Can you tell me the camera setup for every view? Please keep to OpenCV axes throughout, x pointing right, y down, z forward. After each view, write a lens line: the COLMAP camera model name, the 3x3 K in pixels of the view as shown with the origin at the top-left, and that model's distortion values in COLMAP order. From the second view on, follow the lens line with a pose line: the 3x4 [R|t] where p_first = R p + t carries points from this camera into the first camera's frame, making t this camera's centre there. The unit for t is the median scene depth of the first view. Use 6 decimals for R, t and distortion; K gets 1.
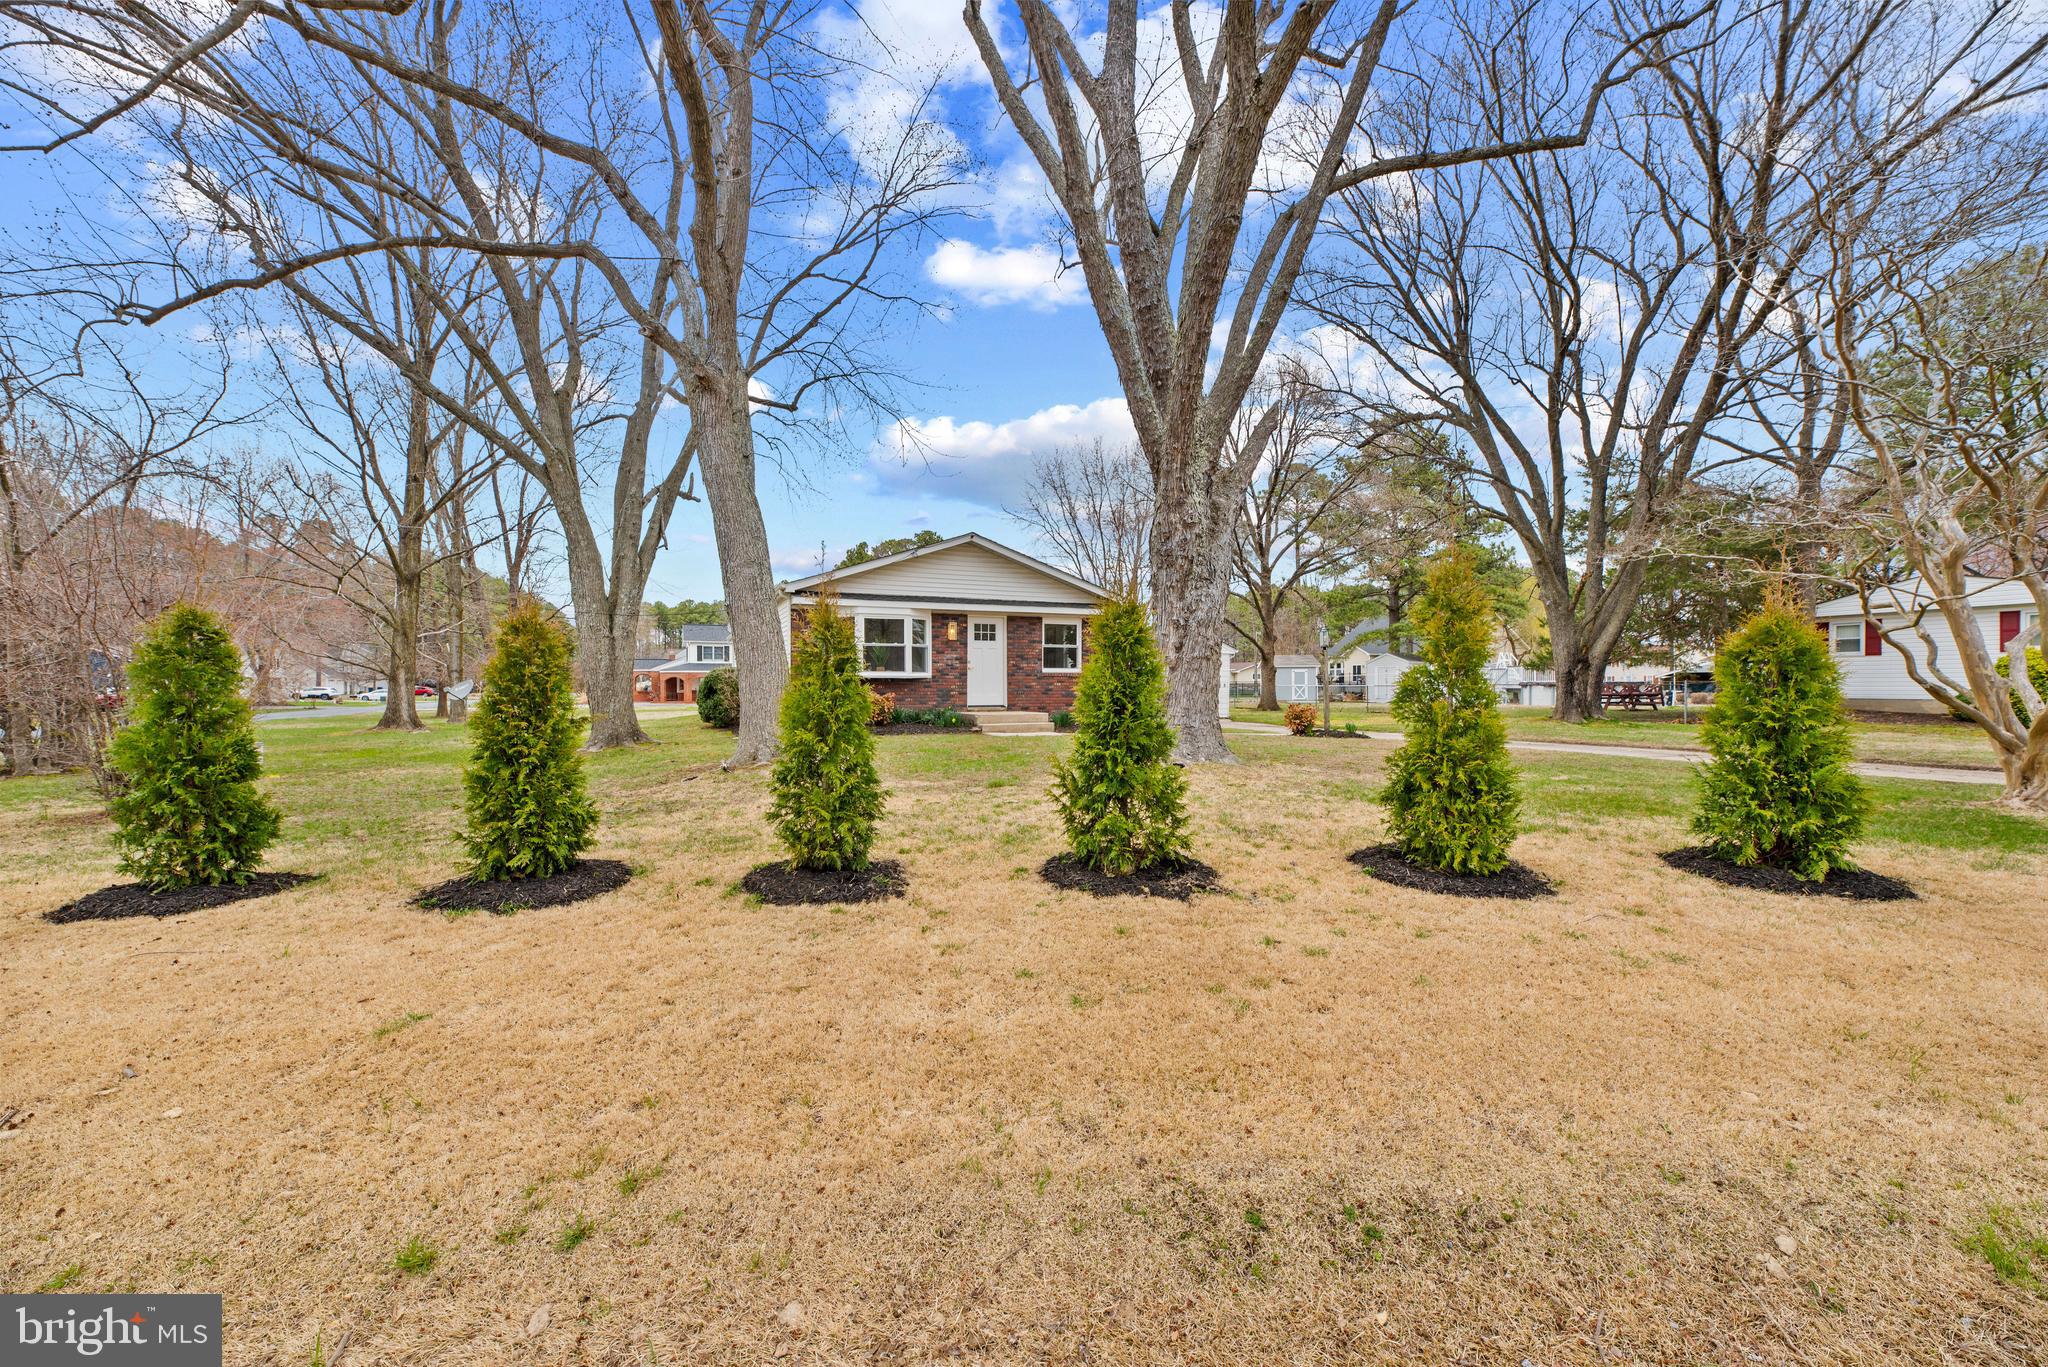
lens RADIAL K [[818.1, 0, 1024.0], [0, 818.1, 683.5], [0, 0, 1]] dist [0.001079, 0.000077]
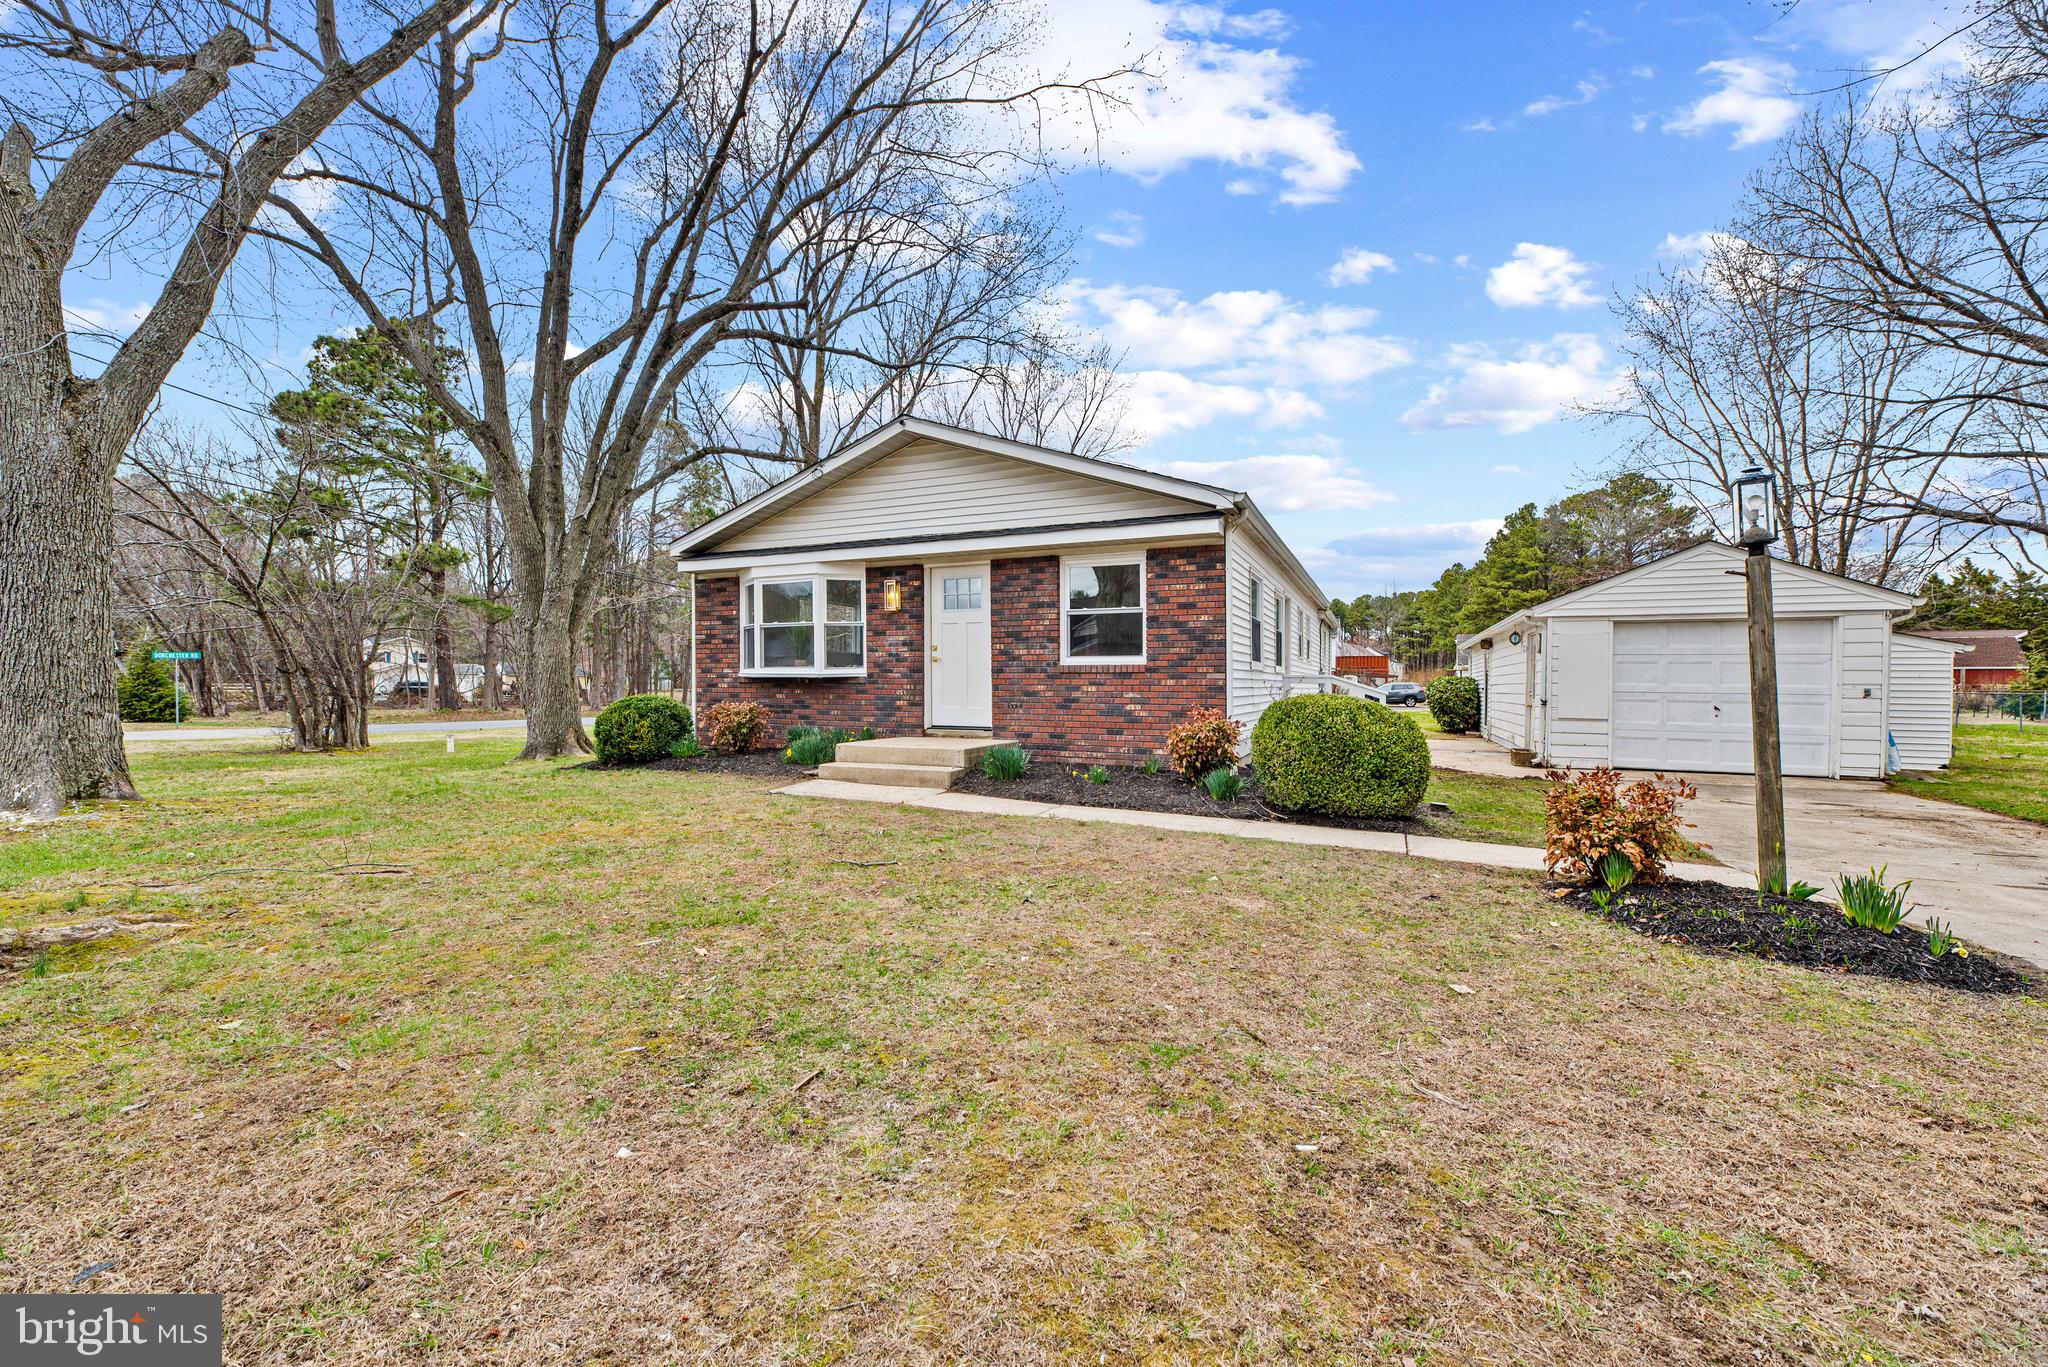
lens RADIAL K [[818.1, 0, 1024.0], [0, 818.1, 683.5], [0, 0, 1]] dist [0.001079, 0.000077]
pose [[0.662150, 0.002556, -0.749367, 0.406945], [-0.001879, 0.999997, 0.001751, -0.002947], [0.749369, 0.000248, 0.662153, 0.684823]]
